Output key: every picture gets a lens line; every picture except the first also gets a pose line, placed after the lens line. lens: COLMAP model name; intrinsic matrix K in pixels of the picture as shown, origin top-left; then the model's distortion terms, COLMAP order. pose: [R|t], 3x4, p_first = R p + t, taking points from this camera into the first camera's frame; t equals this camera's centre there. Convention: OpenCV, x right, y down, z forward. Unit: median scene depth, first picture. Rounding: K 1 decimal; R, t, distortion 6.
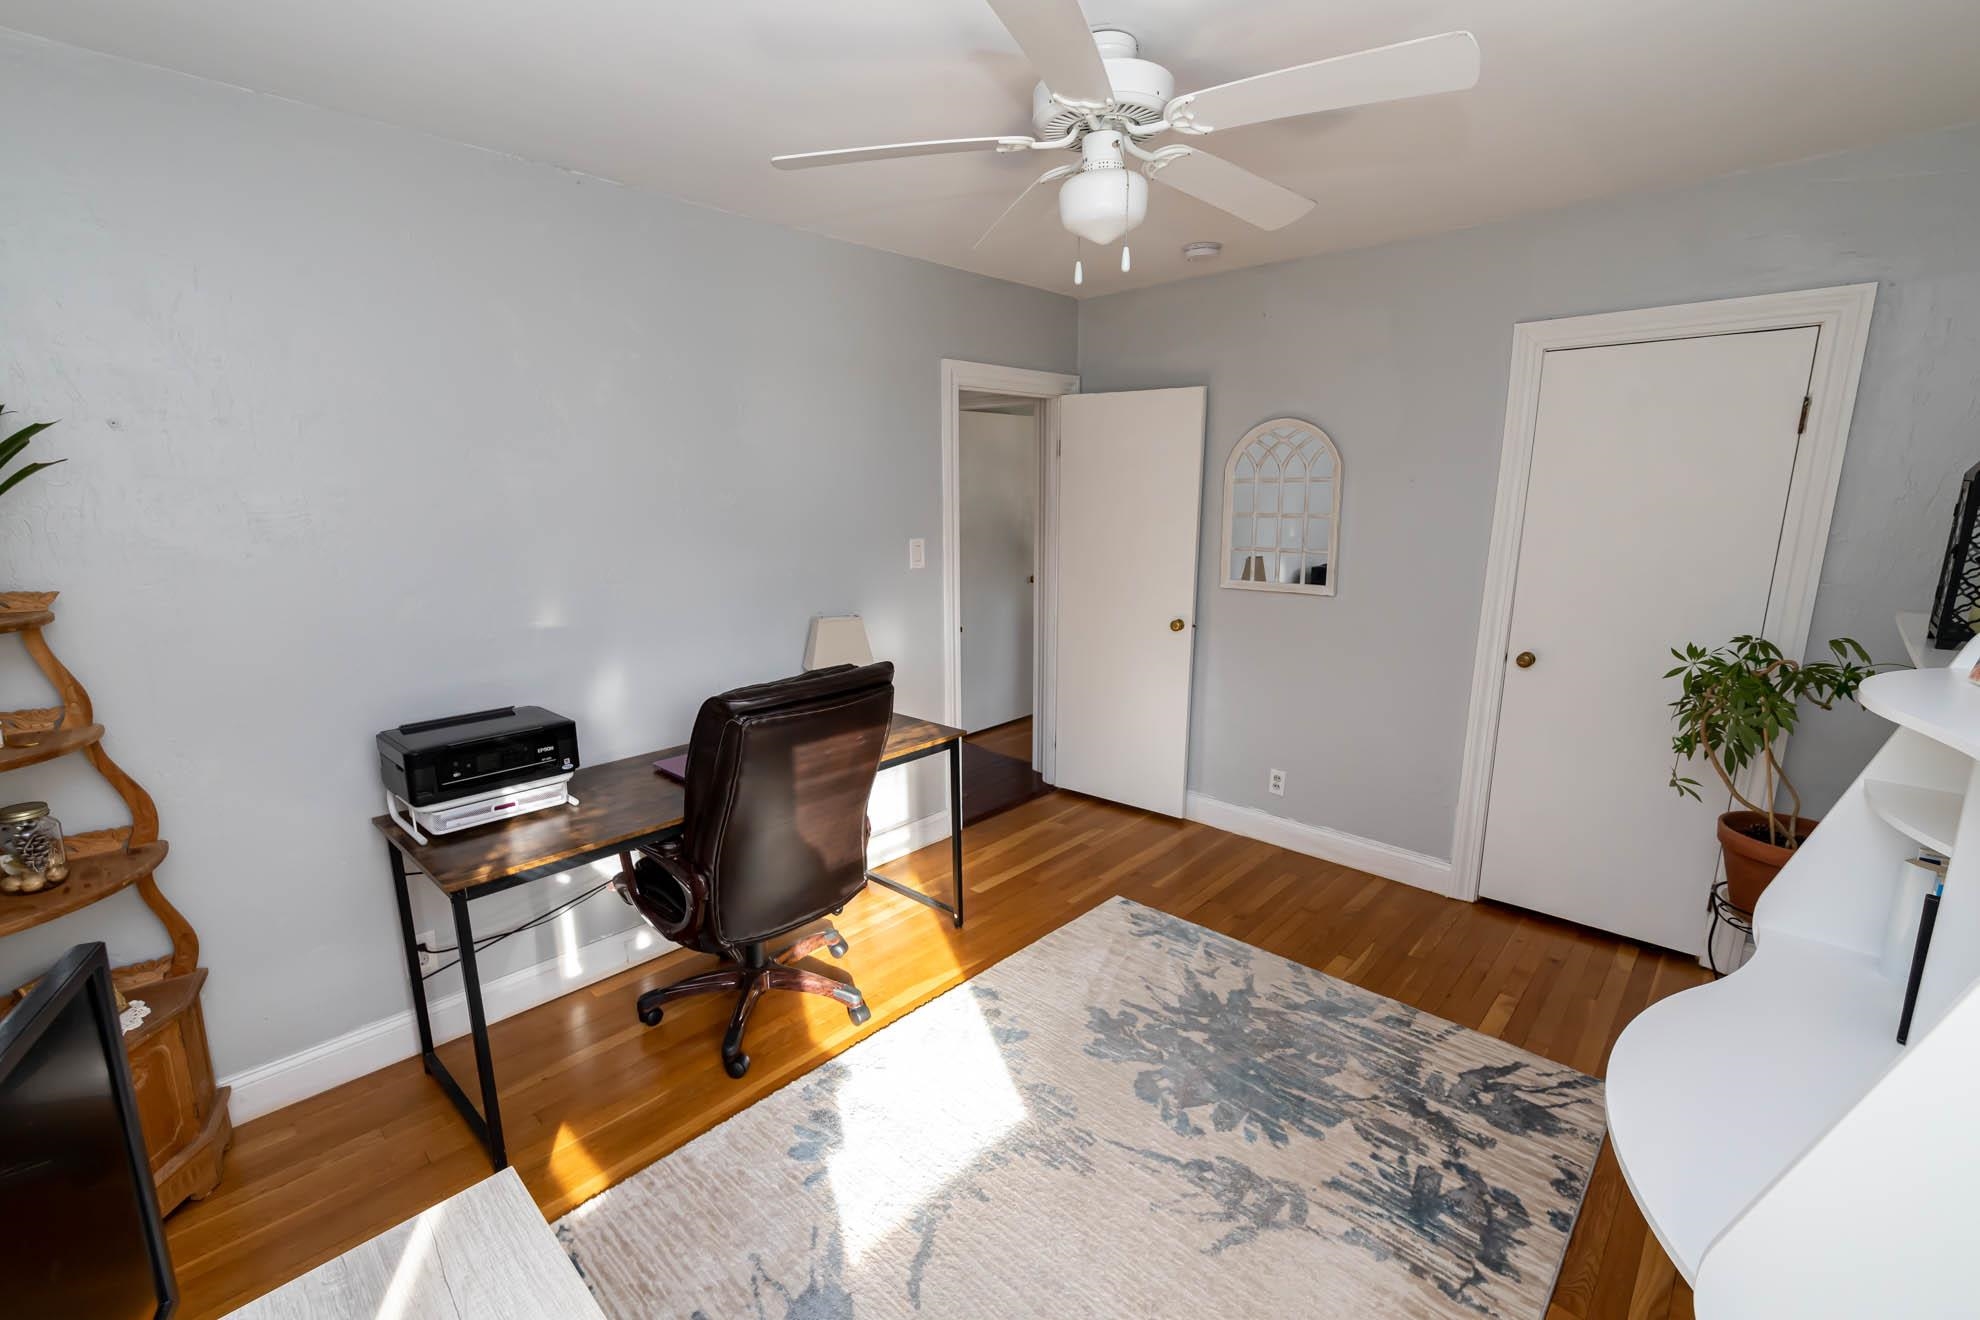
lens RADIAL K [[860.8, 0, 996.6], [0, 860.8, 659.4], [0, 0, 1]] dist [0.003787, 0.000178]
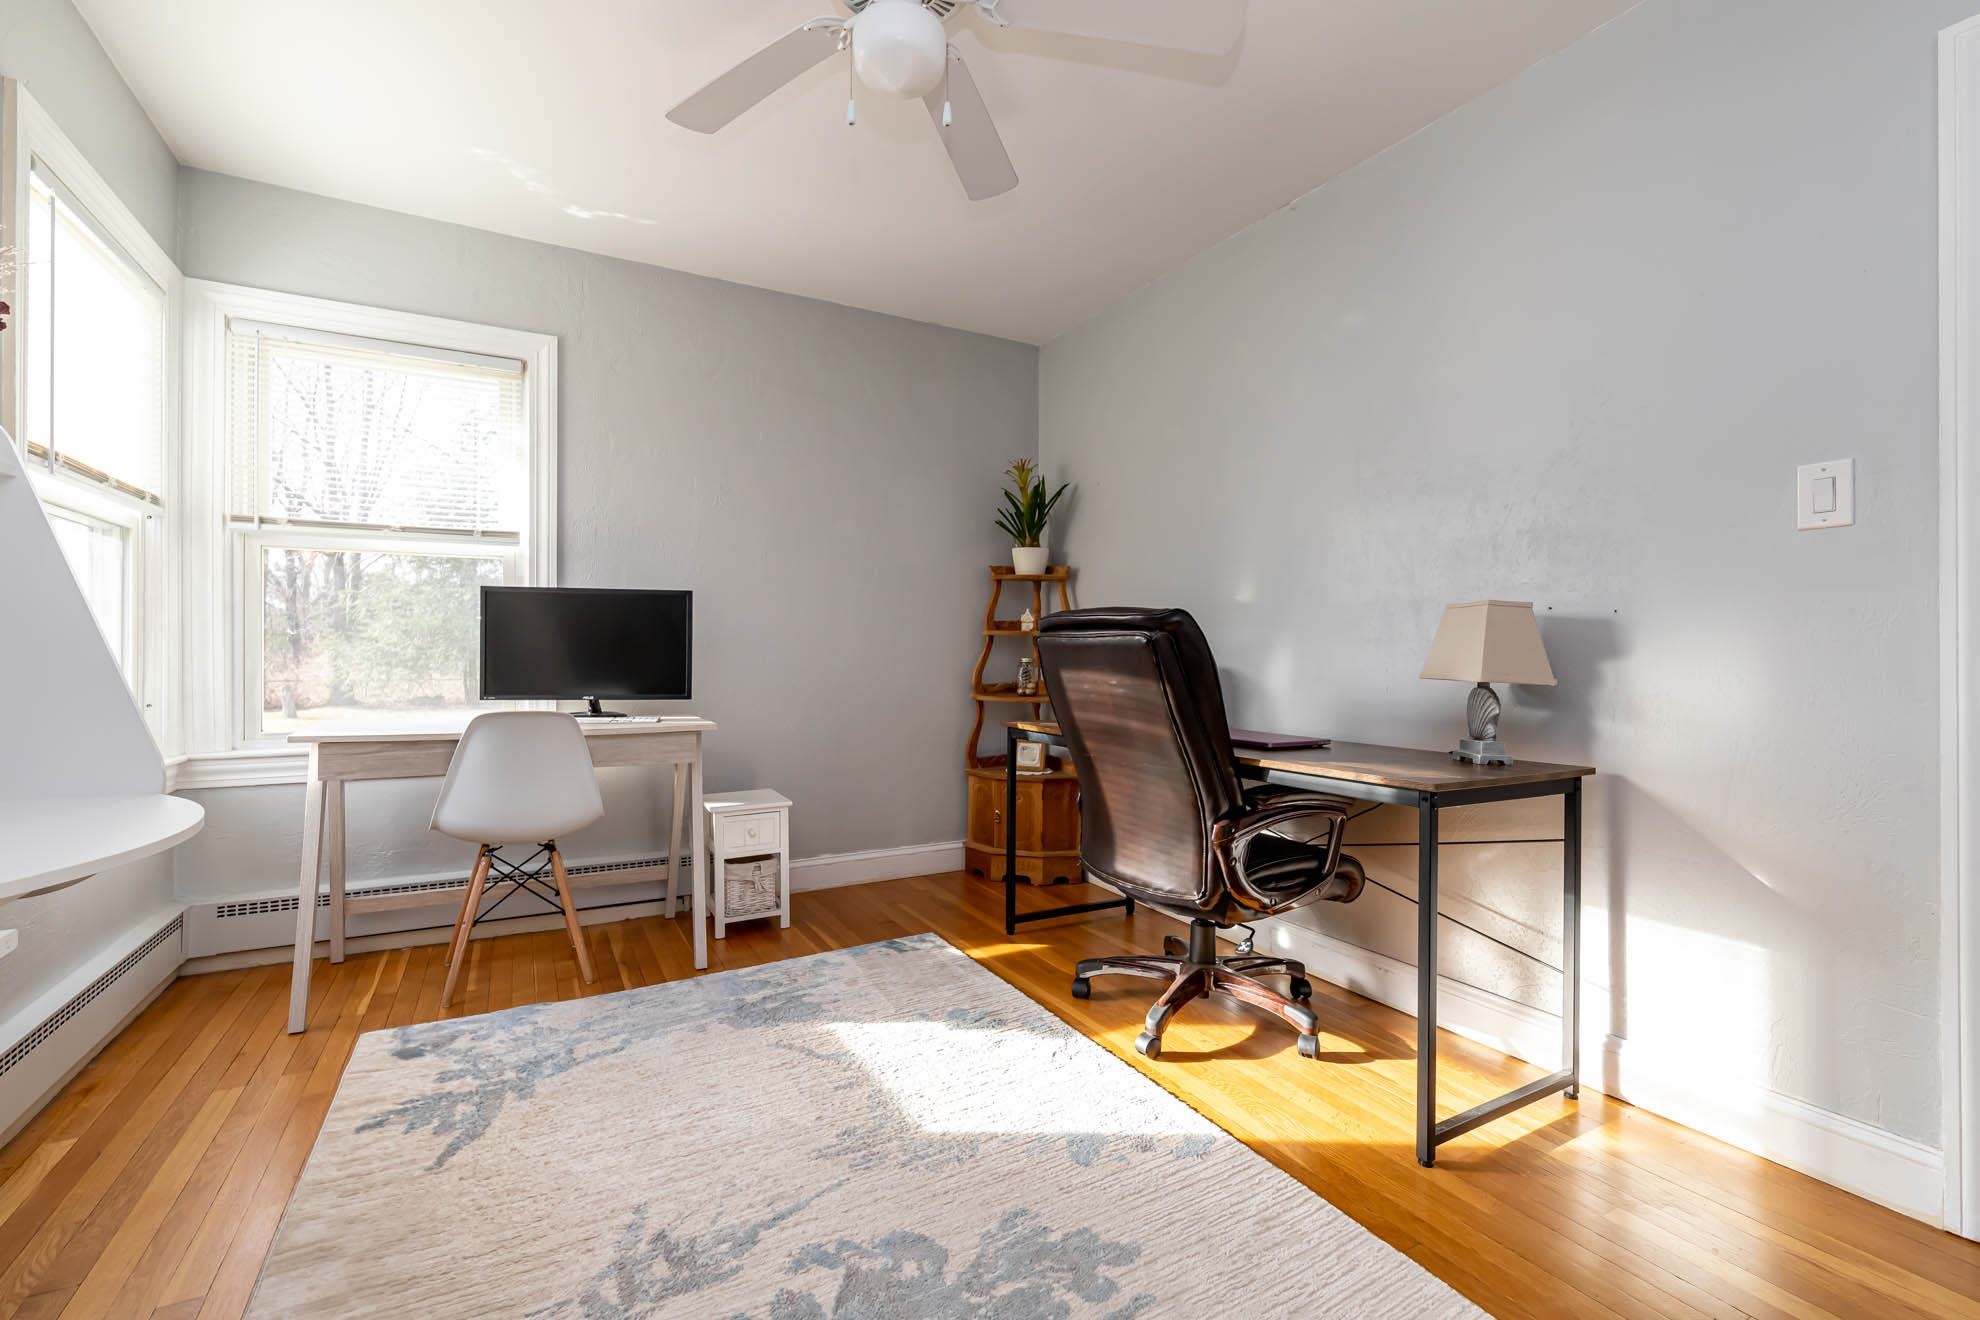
lens RADIAL K [[860.8, 0, 995.0], [0, 860.8, 658.5], [0, 0, 1]] dist [0.003787, 0.000178]
pose [[-0.305583, 0.001829, -0.952164, 0.811247], [-0.197936, 0.978031, 0.065403, 0.033211], [0.931365, 0.208453, -0.298508, 1.253152]]
